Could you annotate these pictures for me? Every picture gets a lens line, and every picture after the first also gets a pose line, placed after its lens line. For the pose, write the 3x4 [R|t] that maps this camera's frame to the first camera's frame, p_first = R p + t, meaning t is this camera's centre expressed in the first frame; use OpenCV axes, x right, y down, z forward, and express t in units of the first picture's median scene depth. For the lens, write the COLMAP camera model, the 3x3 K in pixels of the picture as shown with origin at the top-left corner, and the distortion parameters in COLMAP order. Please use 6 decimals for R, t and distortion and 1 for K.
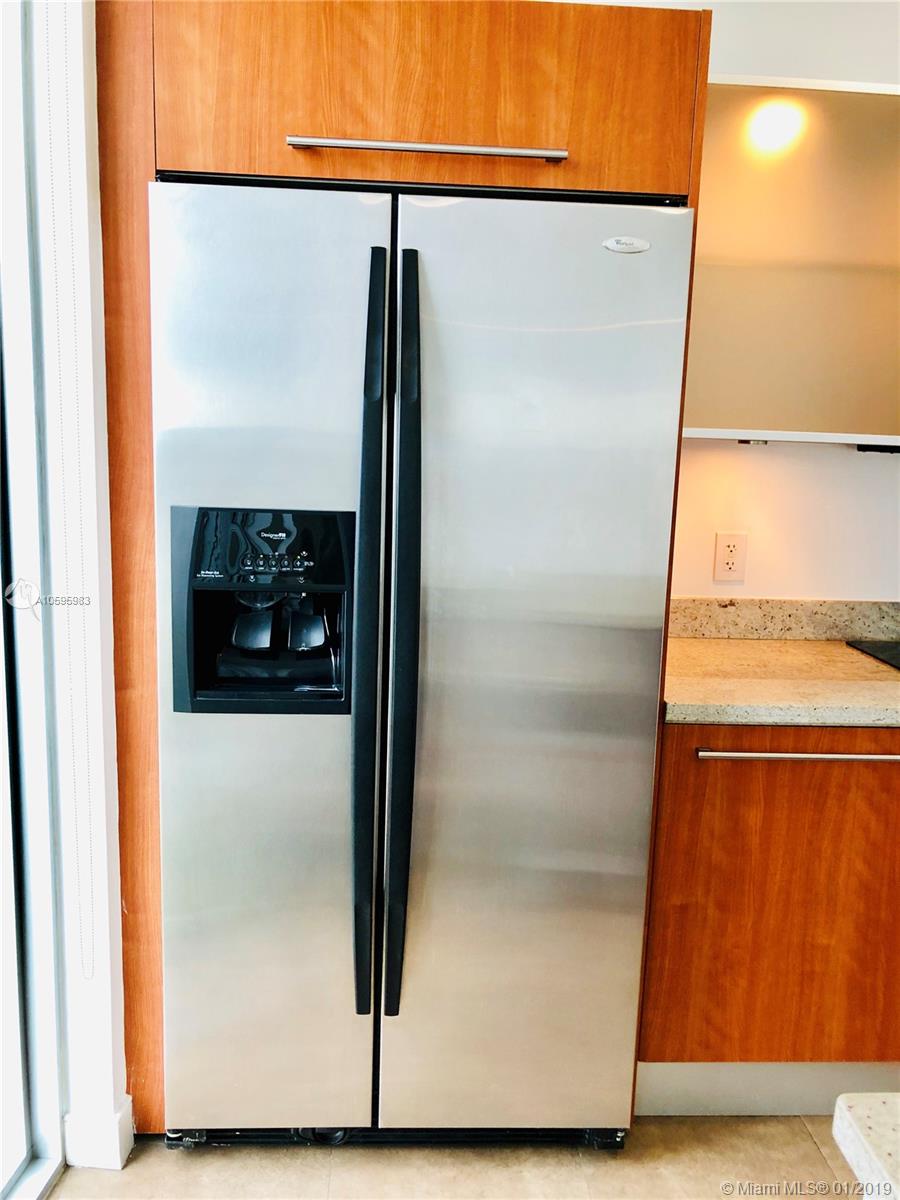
lens RADIAL K [[980.8, 0, 472.3], [0, 980.8, 597.0], [0, 0, 1]] dist [-0.003040, 0.001521]
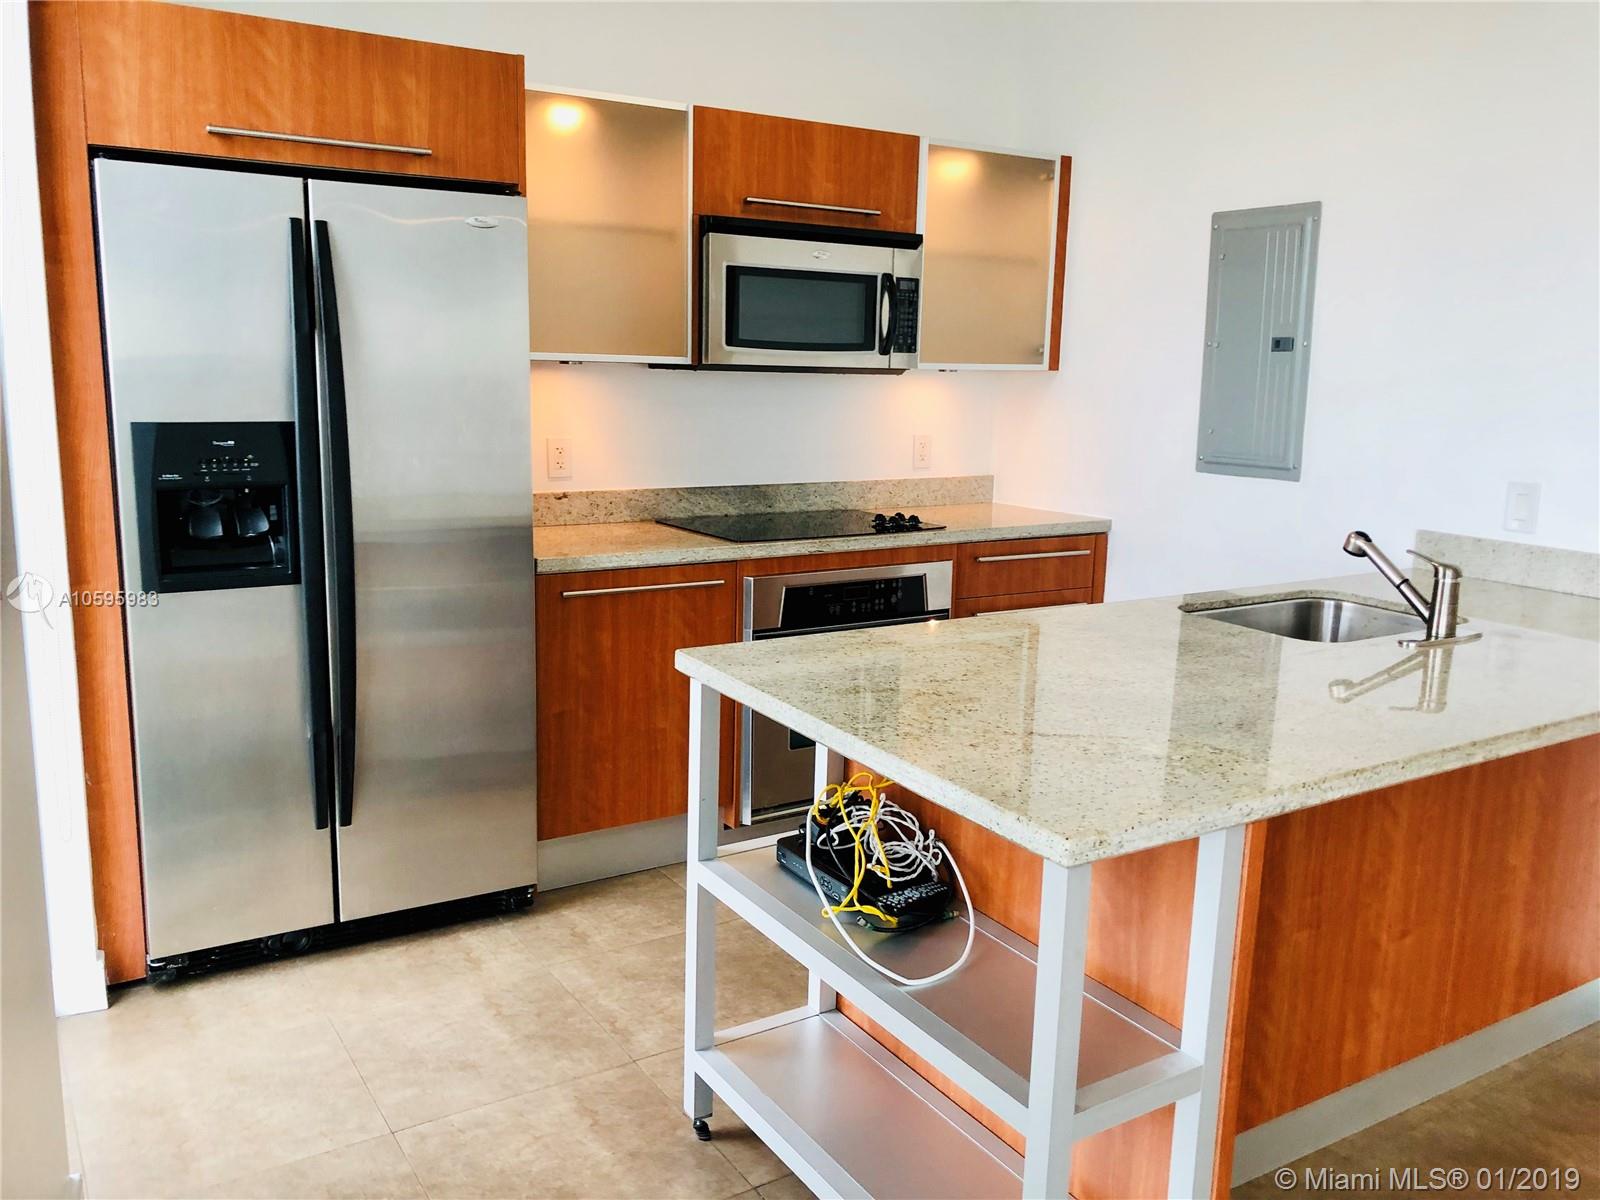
lens RADIAL K [[1303.9, 0, 800.0], [0, 1303.9, 600.0], [0, 0, 1]] dist [0.073947, -0.124927]
pose [[0.881719, -0.100380, 0.460973, -0.312169], [0.088731, 0.994949, 0.046938, 0.110559], [-0.463356, -0.000483, 0.886172, -0.750109]]
